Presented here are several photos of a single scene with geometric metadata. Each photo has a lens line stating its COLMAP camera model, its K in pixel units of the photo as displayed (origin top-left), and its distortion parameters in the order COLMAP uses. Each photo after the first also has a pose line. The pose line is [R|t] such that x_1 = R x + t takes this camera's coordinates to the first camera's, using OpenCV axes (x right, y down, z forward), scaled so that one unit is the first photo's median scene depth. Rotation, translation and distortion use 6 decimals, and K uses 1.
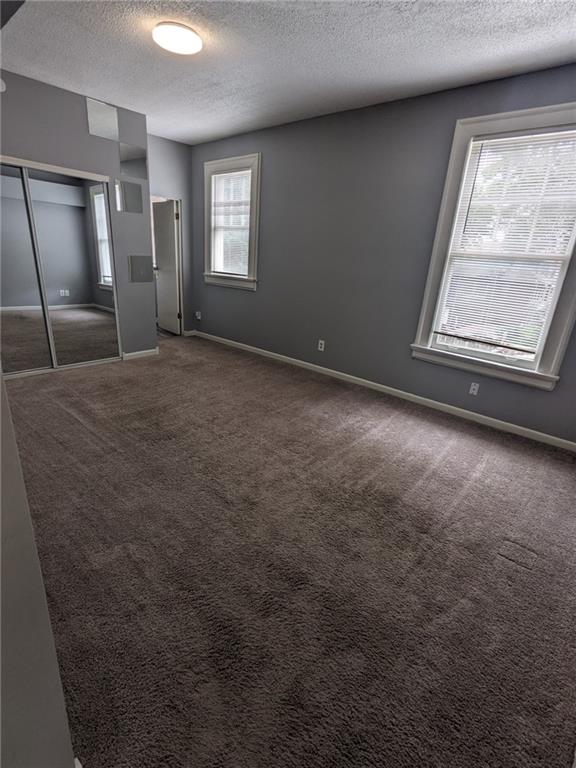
lens RADIAL K [[369.9, 0, 285.5], [0, 369.9, 382.8], [0, 0, 1]] dist [0.001886, 0.001581]
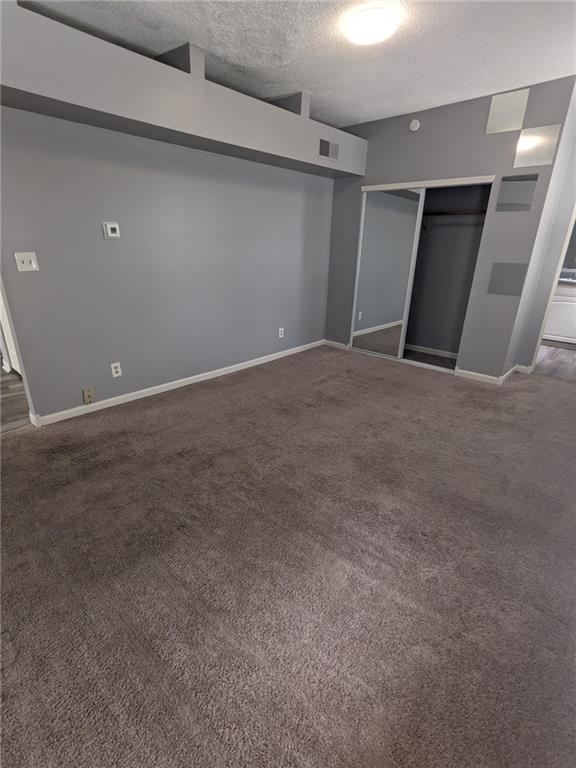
lens RADIAL K [[369.9, 0, 285.5], [0, 369.9, 382.8], [0, 0, 1]] dist [0.001886, 0.001581]
pose [[-0.011996, 0.294195, -0.955670, 0.586710], [-0.349785, 0.894121, 0.279639, -0.197856], [0.936753, 0.337633, 0.092179, 0.670080]]
